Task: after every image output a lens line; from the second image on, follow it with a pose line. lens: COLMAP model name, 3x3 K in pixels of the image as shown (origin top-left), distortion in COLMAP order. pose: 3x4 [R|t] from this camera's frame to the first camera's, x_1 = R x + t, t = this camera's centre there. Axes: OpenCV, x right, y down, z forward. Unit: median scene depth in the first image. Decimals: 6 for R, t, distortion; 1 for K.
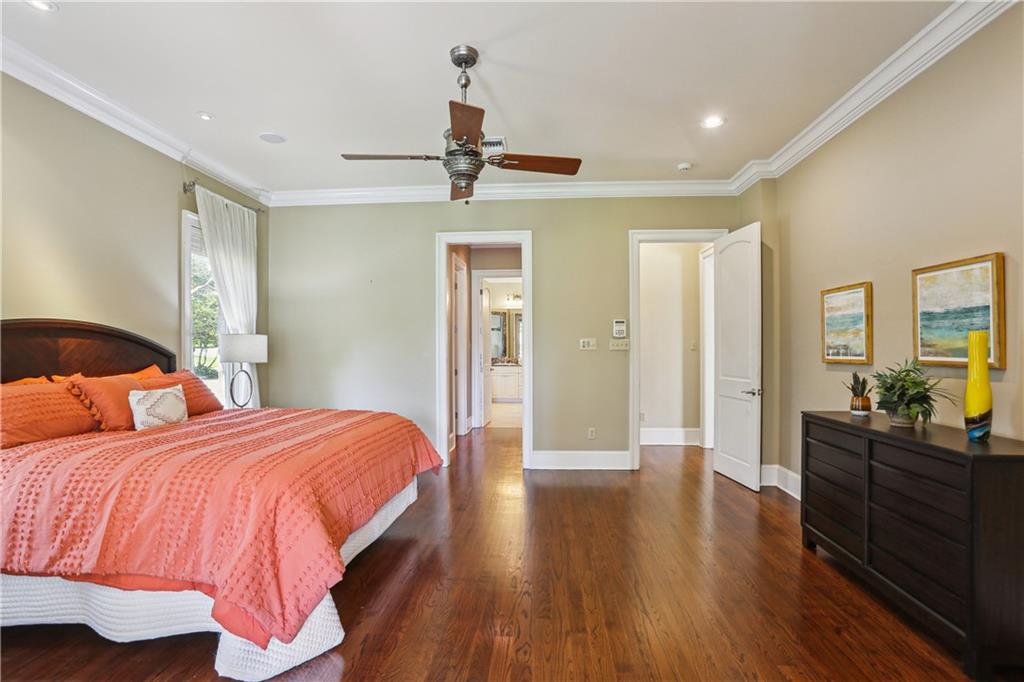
lens RADIAL K [[511.4, 0, 506.2], [0, 511.4, 345.2], [0, 0, 1]] dist [-0.041692, 0.014557]
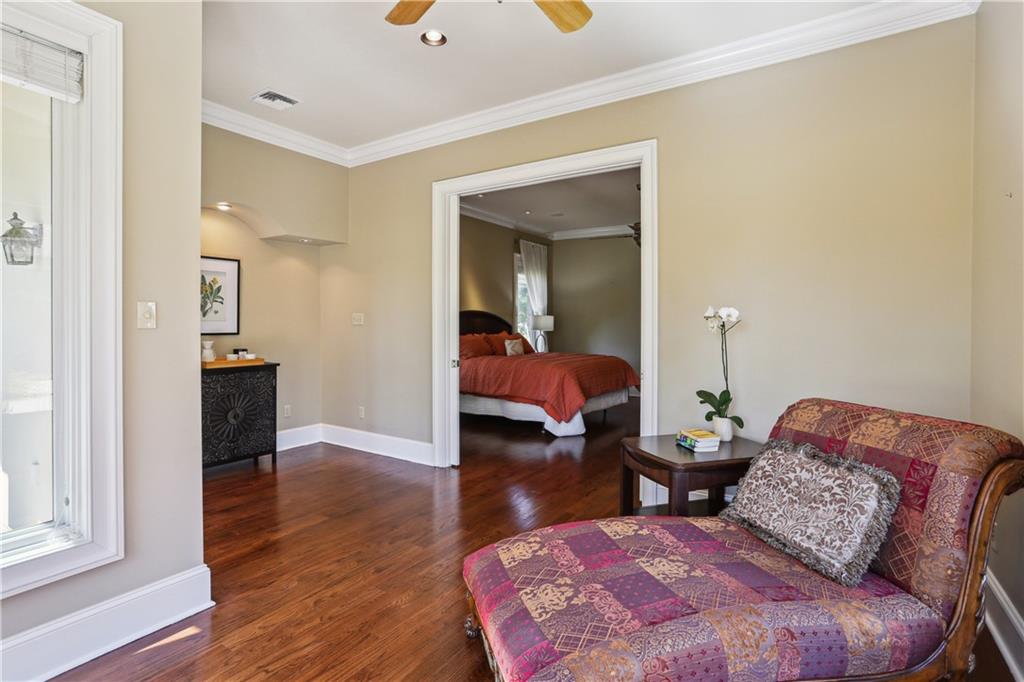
lens RADIAL K [[511.4, 0, 507.9], [0, 511.4, 333.3], [0, 0, 1]] dist [-0.041692, 0.014557]
pose [[0.878107, 0.016364, -0.478184, 0.381072], [-0.004691, 0.999661, 0.025597, -0.004618], [0.478441, -0.020234, 0.877887, -0.993192]]
